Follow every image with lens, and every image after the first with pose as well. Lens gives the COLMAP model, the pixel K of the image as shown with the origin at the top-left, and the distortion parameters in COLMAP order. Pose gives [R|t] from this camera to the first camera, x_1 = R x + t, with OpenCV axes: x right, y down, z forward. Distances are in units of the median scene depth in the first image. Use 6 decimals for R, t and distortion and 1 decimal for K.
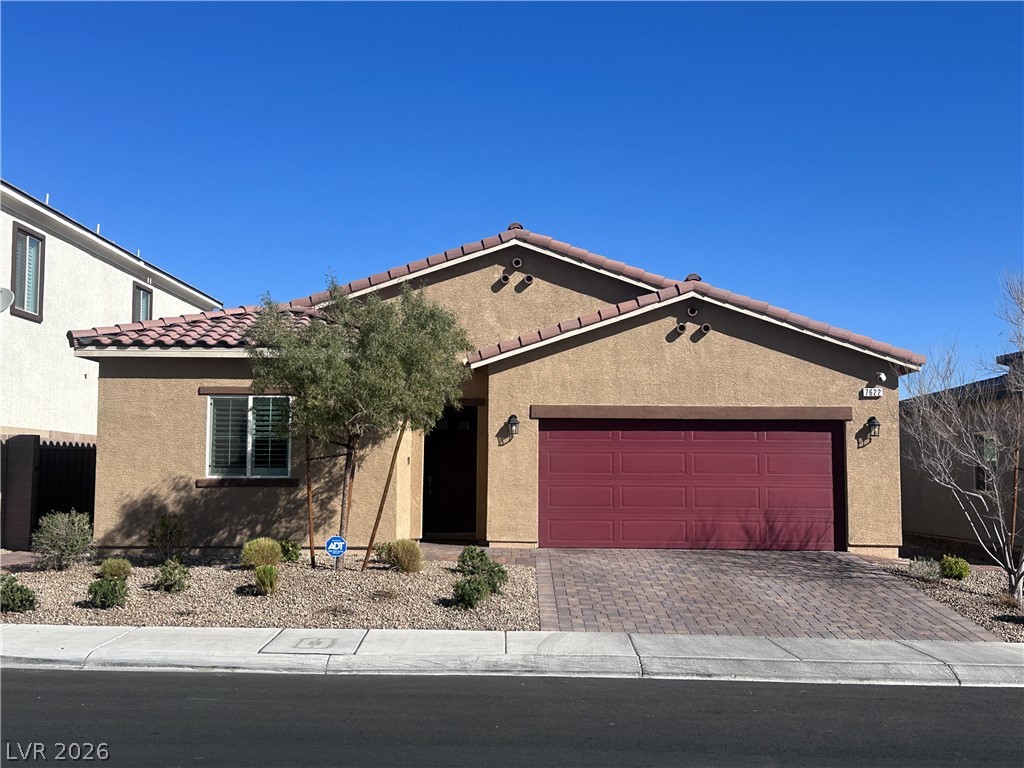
lens RADIAL K [[1248.3, 0, 510.6], [0, 1248.3, 381.2], [0, 0, 1]] dist [0.137053, 0.000000]
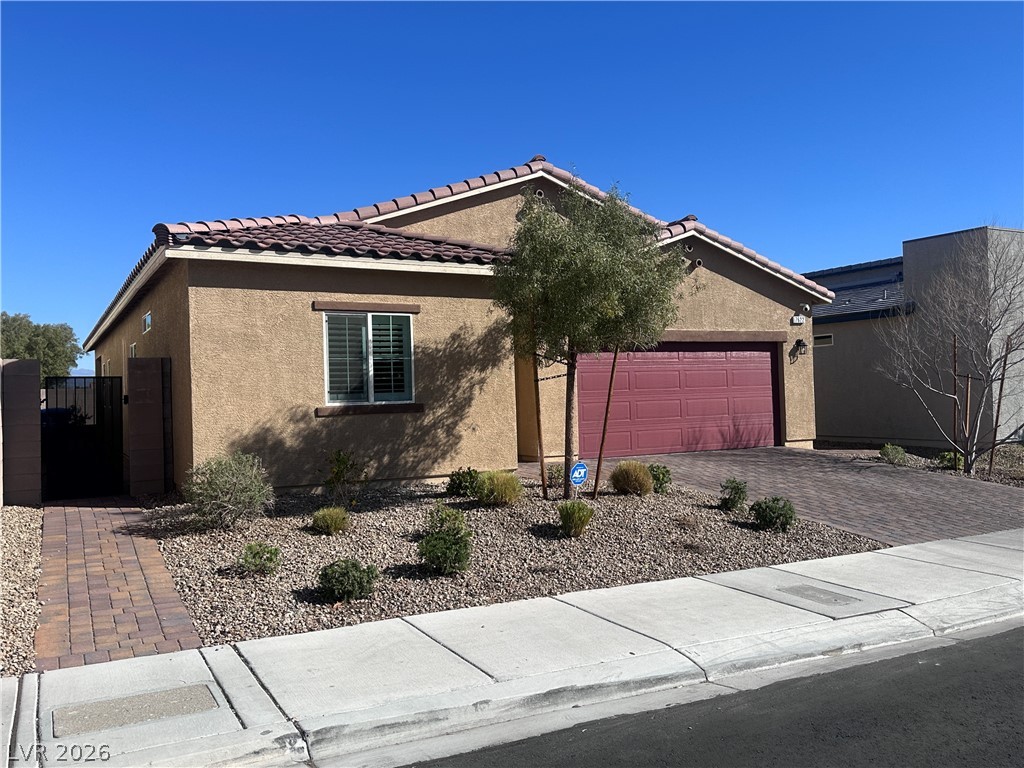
lens RADIAL K [[852.6, 0, 512.3], [0, 852.6, 382.8], [0, 0, 1]] dist [0.120305, 0.000683]
pose [[0.867075, -0.022831, 0.497654, -0.425064], [-0.008154, 0.998165, 0.060000, 0.023867], [-0.498111, -0.056082, 0.865298, 0.420689]]
